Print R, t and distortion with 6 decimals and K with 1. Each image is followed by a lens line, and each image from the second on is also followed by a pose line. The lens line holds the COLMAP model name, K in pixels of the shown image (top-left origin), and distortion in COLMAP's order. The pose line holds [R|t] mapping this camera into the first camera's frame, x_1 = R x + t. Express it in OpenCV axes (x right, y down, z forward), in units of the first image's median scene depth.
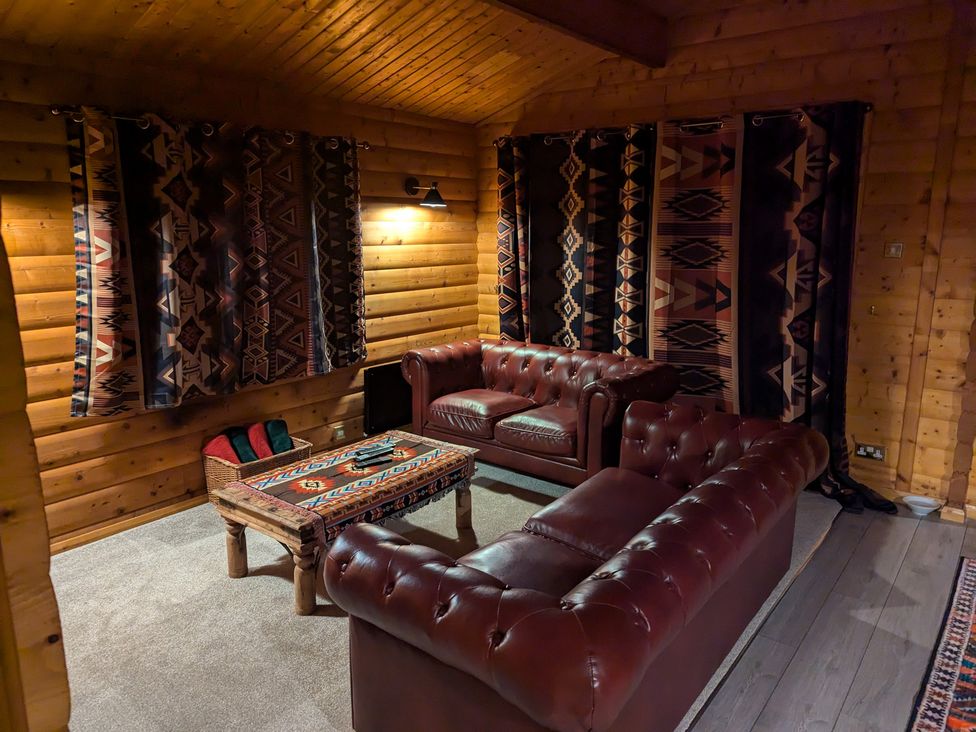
lens RADIAL K [[685.8, 0, 484.6], [0, 685.8, 352.0], [0, 0, 1]] dist [0.069022, -0.060133]
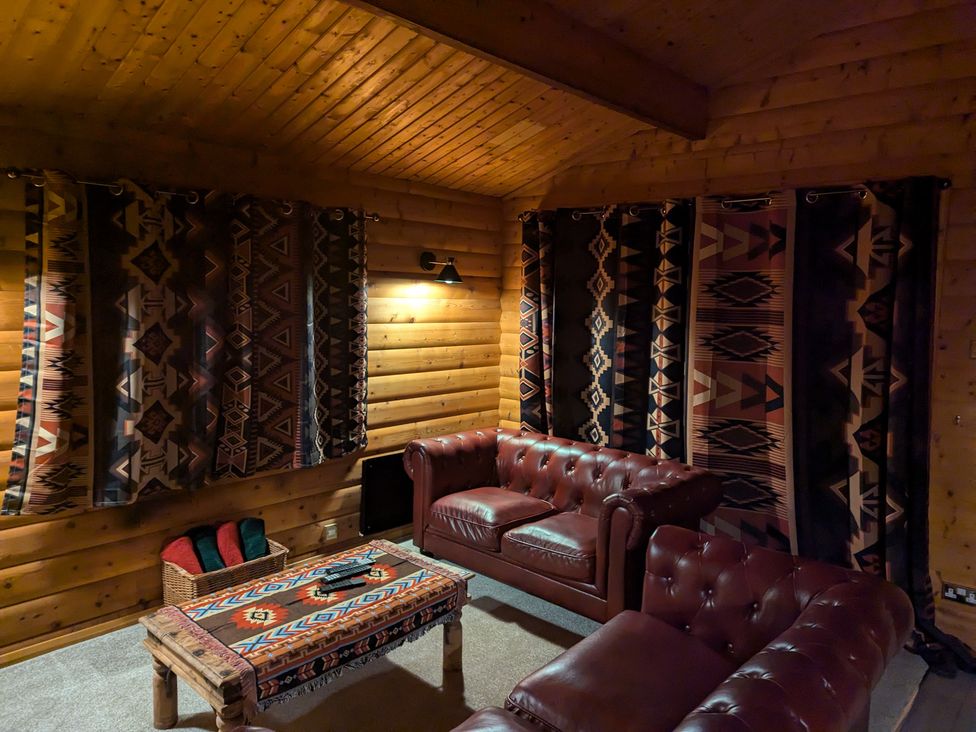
lens RADIAL K [[678.9, 0, 489.3], [0, 678.9, 345.5], [0, 0, 1]] dist [0.070132, -0.062702]
pose [[0.996868, 0.030064, -0.073145, 0.057034], [-0.037872, 0.993450, -0.107811, -0.038613], [0.069424, 0.110244, 0.991477, 0.134393]]
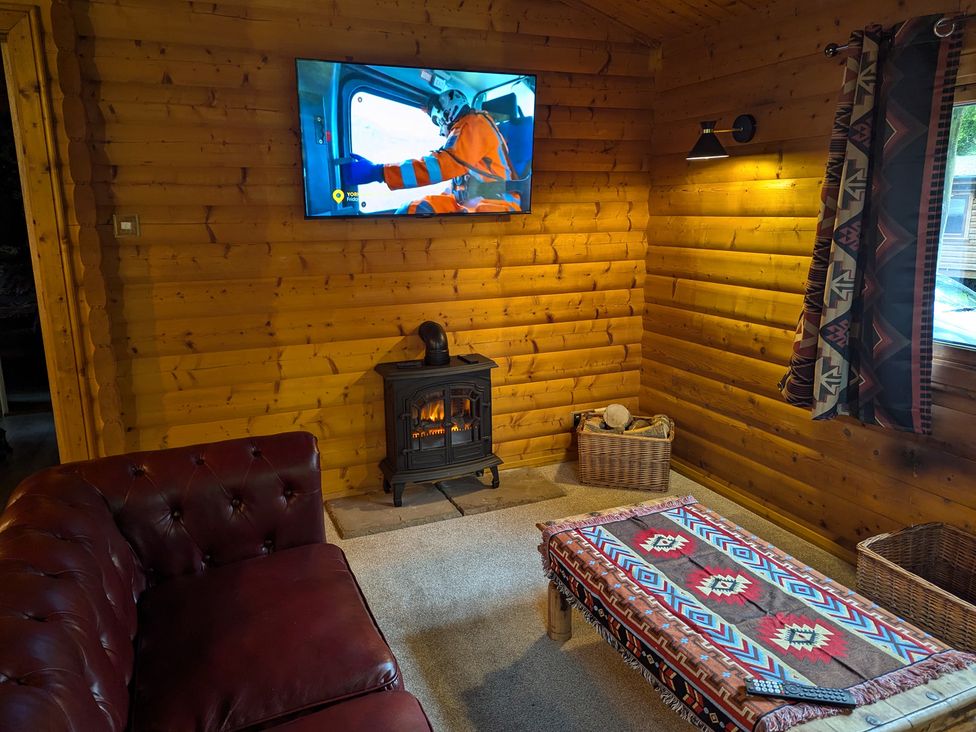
lens RADIAL K [[685.8, 0, 484.6], [0, 685.8, 352.0], [0, 0, 1]] dist [0.069022, -0.060133]
pose [[-0.475751, 0.185891, -0.859712, 0.331976], [-0.151060, 0.945622, 0.288061, -0.137840], [0.866511, 0.266914, -0.421800, 0.853513]]
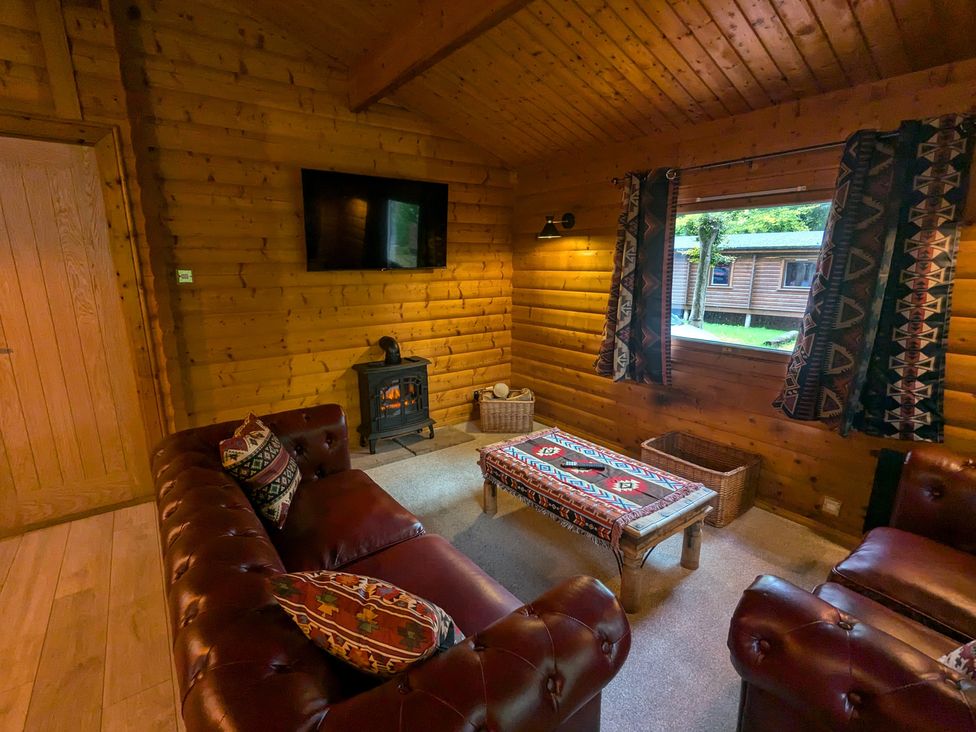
lens RADIAL K [[463.0, 0, 485.7], [0, 463.0, 367.3], [0, 0, 1]] dist [-0.001869, 0.001630]
pose [[-0.257092, 0.212505, -0.942733, 0.447589], [-0.173156, 0.949606, 0.261275, -0.130219], [0.950747, 0.230412, -0.207340, 0.808650]]
